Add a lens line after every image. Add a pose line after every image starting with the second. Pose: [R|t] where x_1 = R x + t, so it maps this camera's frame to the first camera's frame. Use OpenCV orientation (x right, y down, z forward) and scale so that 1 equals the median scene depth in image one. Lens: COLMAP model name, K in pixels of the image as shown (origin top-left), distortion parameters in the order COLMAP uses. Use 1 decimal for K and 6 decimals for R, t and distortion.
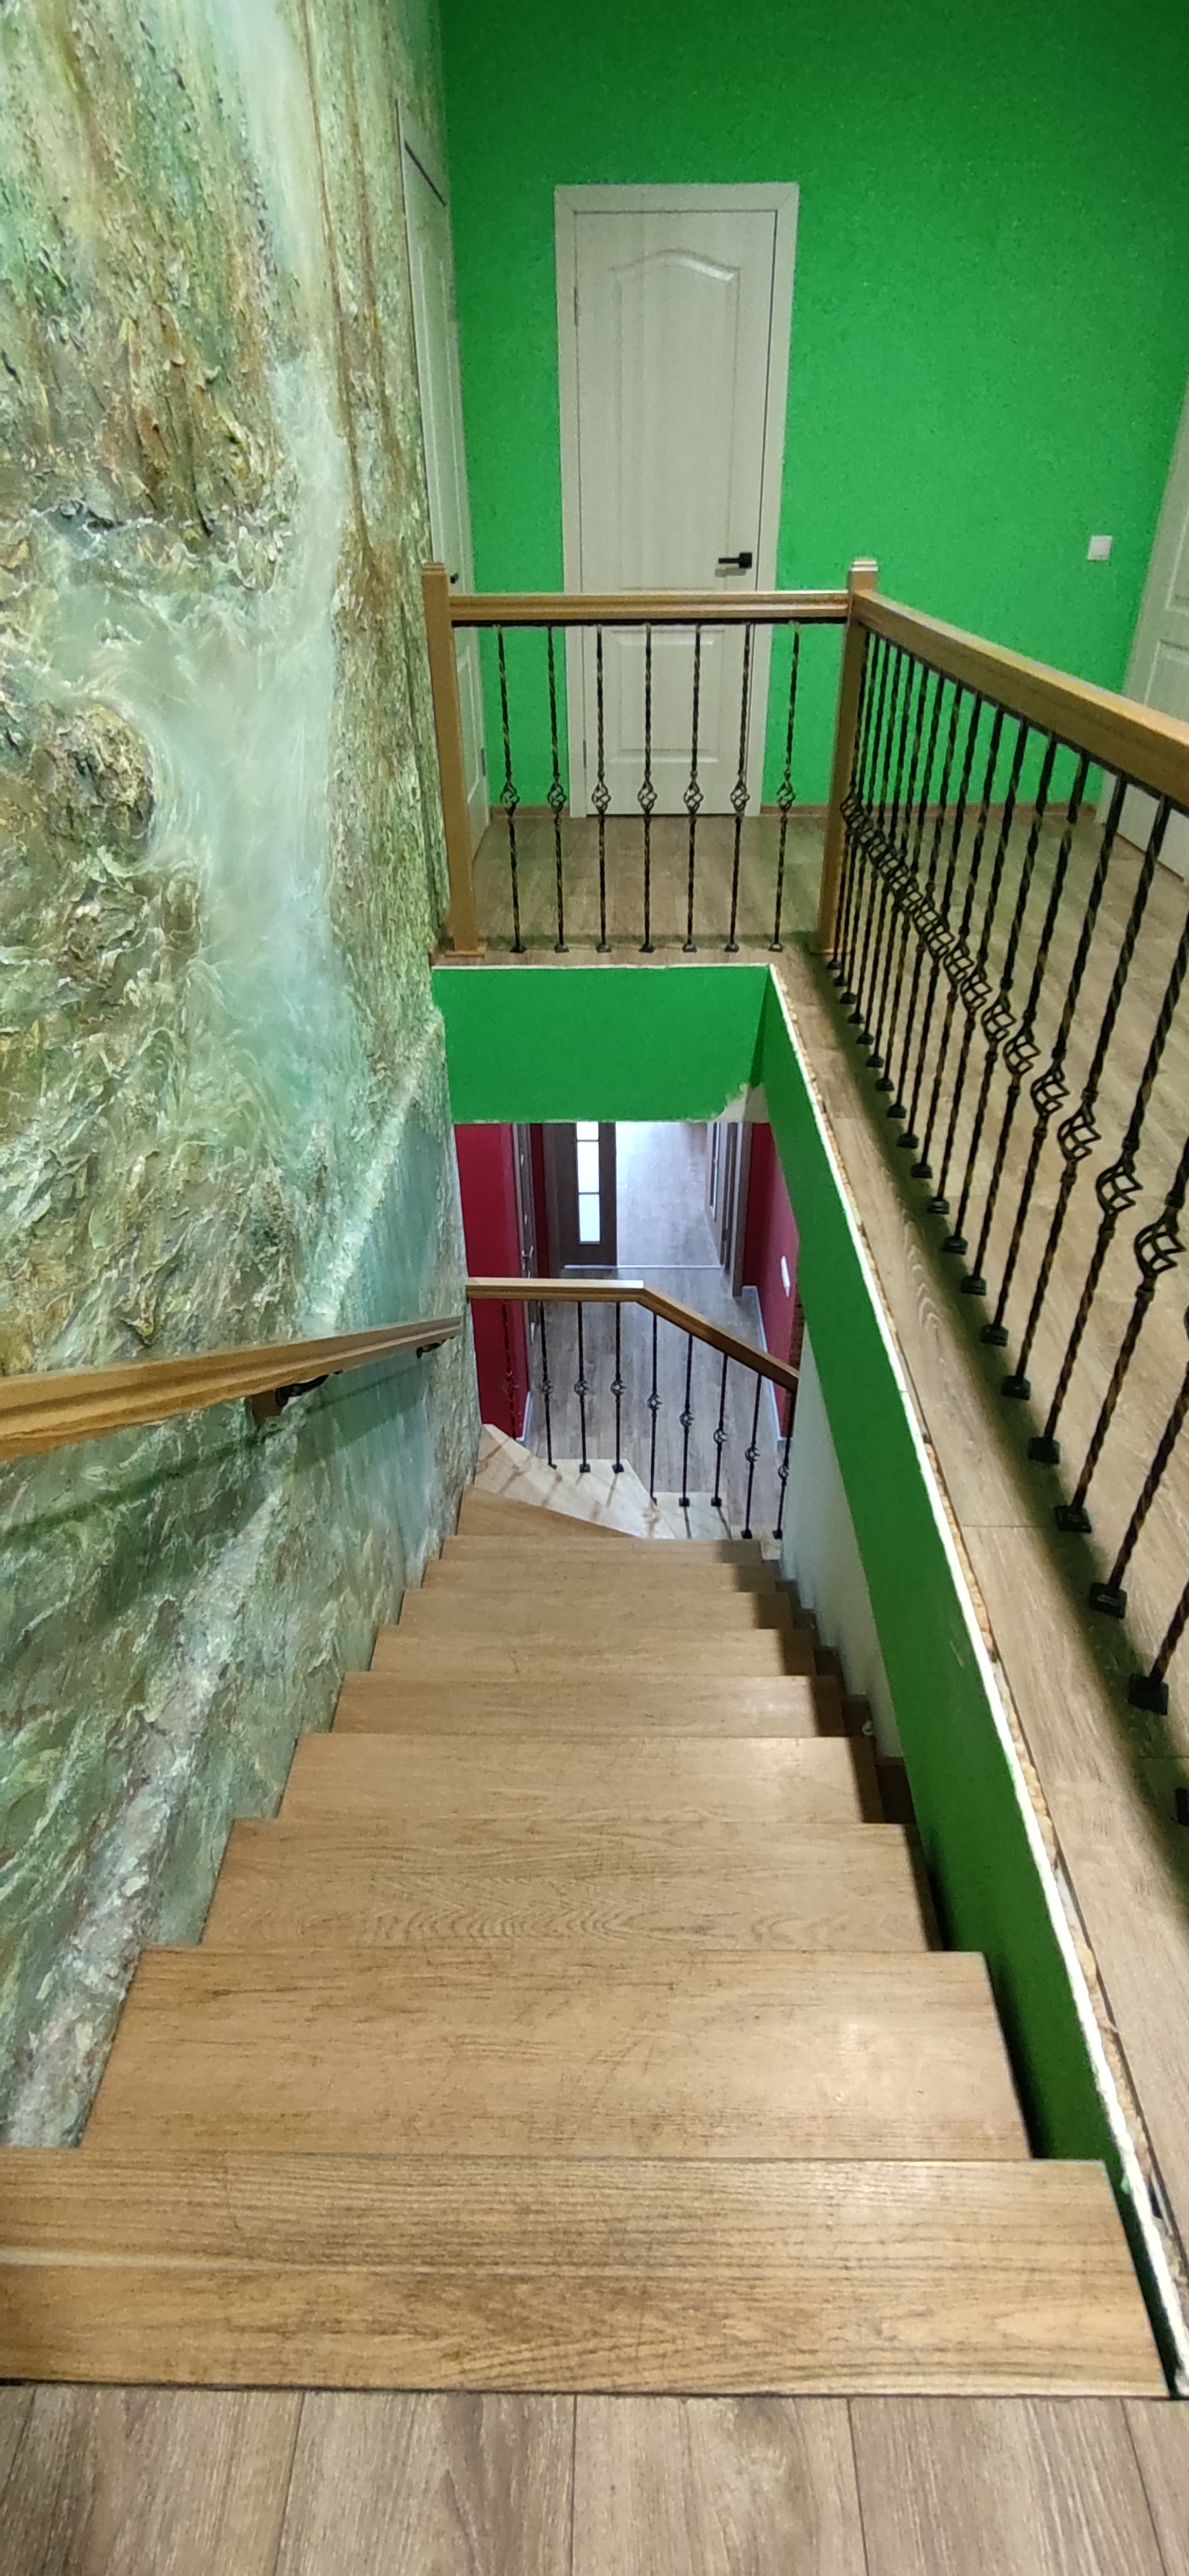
lens RADIAL K [[1167.8, 0, 612.7], [0, 1167.8, 1293.3], [0, 0, 1]] dist [-0.011390, 0.000066]
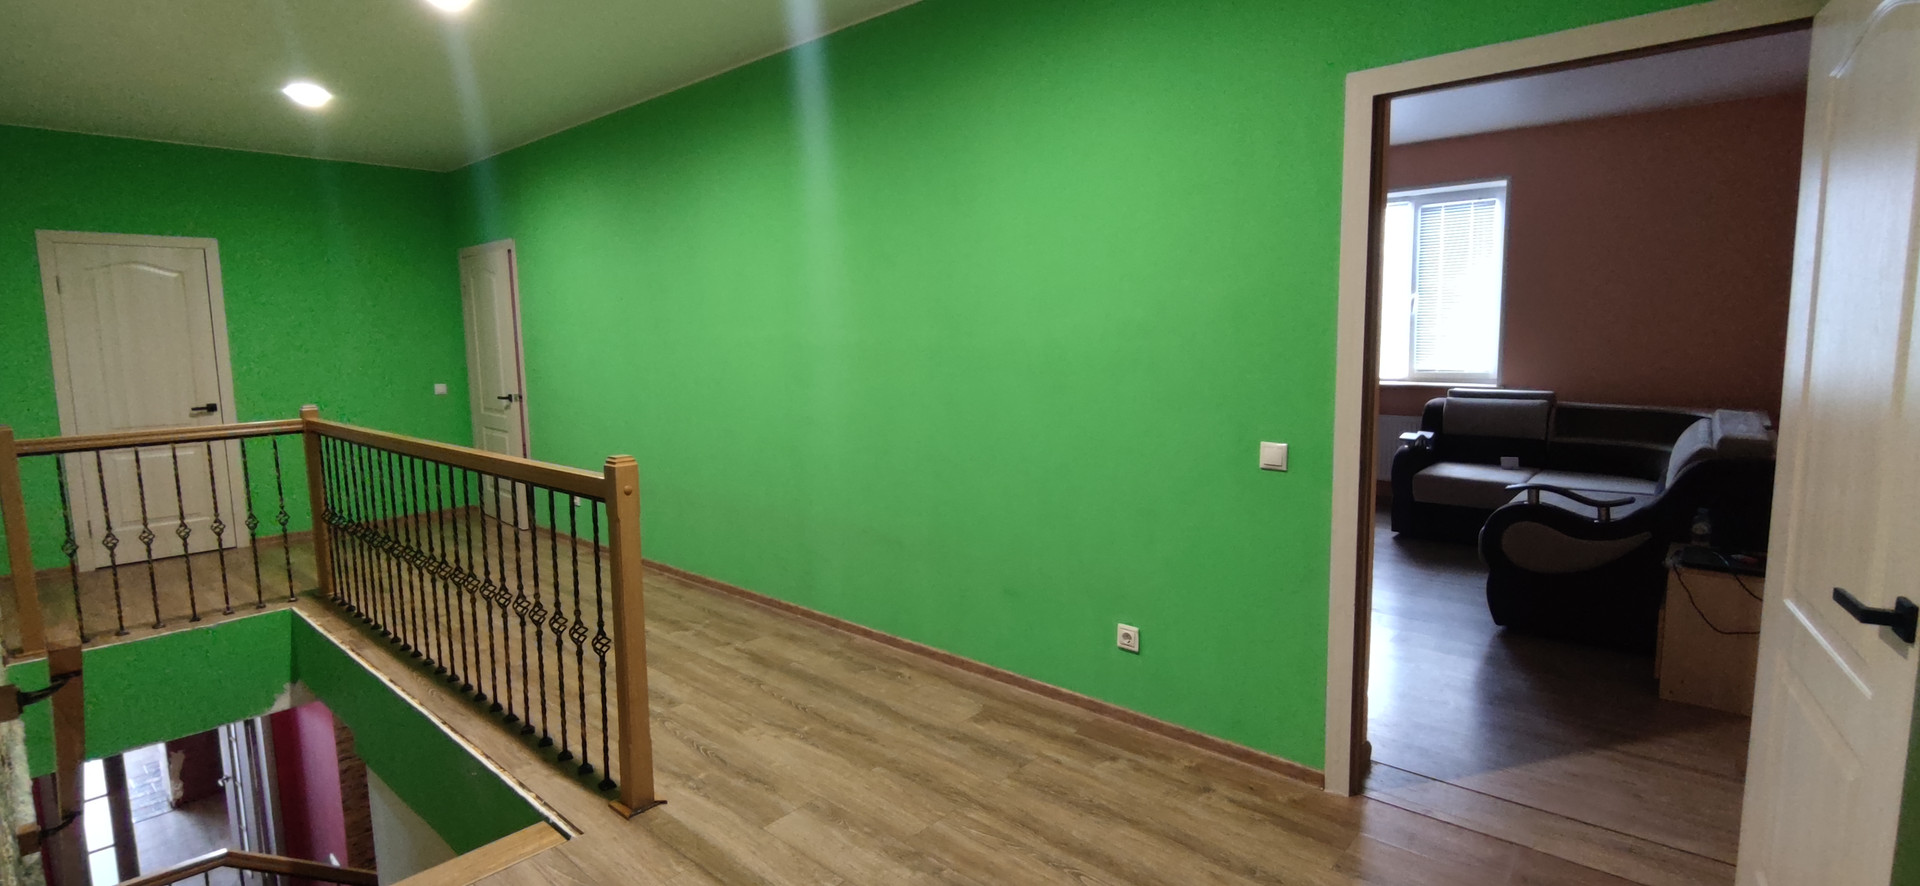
lens RADIAL K [[870.4, 0, 962.7], [0, 870.4, 428.3], [0, 0, 1]] dist [-0.011390, 0.000066]
pose [[0.650138, -0.089709, 0.754502, -0.153225], [0.444967, 0.849866, -0.282370, 0.281205], [-0.615894, 0.519308, 0.592447, -0.480317]]
